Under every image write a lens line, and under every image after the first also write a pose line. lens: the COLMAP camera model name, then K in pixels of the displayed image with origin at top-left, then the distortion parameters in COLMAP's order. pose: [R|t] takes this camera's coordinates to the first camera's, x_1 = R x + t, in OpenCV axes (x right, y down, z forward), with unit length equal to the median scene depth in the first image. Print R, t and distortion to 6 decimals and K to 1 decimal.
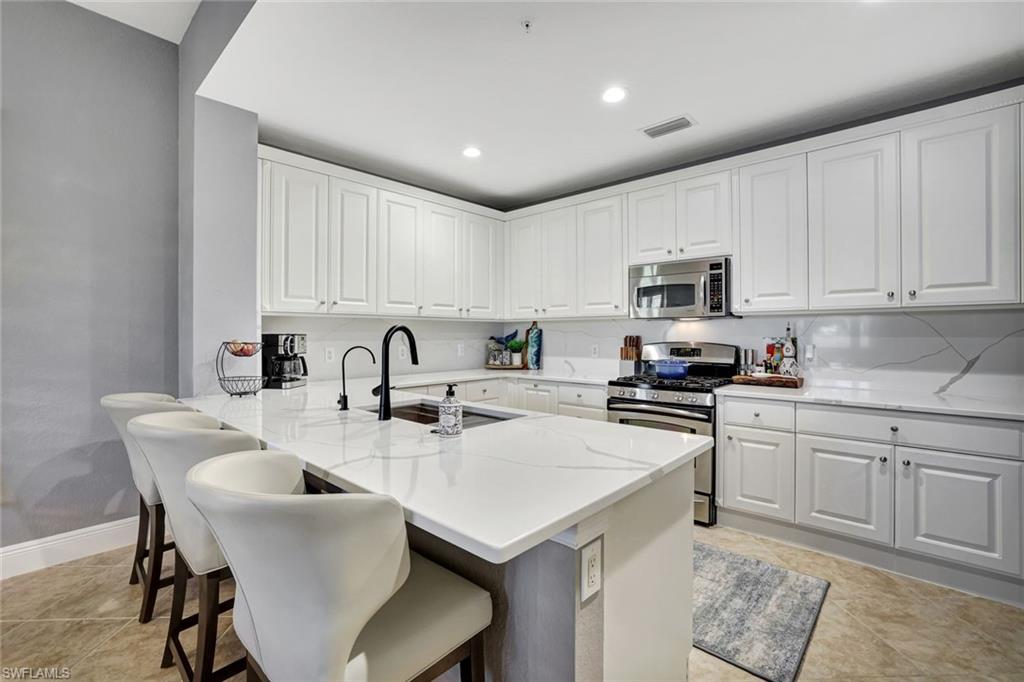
lens RADIAL K [[456.3, 0, 508.2], [0, 456.3, 334.7], [0, 0, 1]] dist [-0.022970, -0.000058]
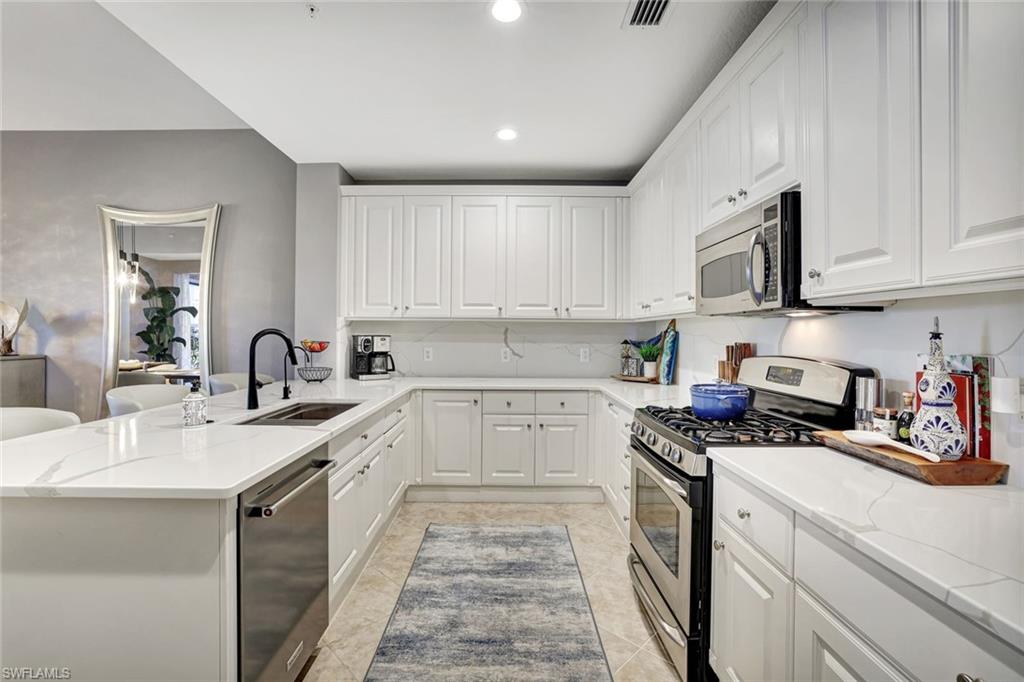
lens RADIAL K [[456.3, 0, 508.2], [0, 456.3, 334.7], [0, 0, 1]] dist [-0.022970, -0.000058]
pose [[0.679314, 0.009000, -0.733792, 0.555979], [-0.009026, 0.999952, 0.003909, -0.009447], [0.733792, 0.003968, 0.679362, 0.378070]]
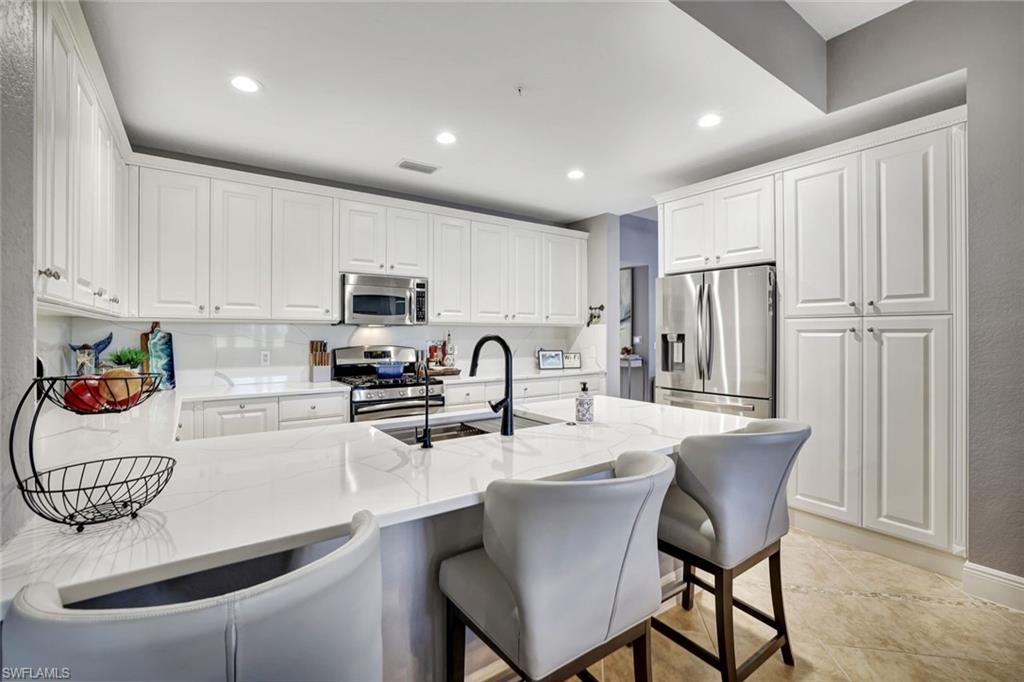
lens RADIAL K [[456.3, 0, 508.2], [0, 456.3, 334.7], [0, 0, 1]] dist [-0.022970, -0.000058]
pose [[0.219901, -0.000867, 0.975522, -0.647665], [0.000365, 1.000000, 0.000806, -0.012275], [-0.975522, 0.000179, 0.219901, 0.421522]]
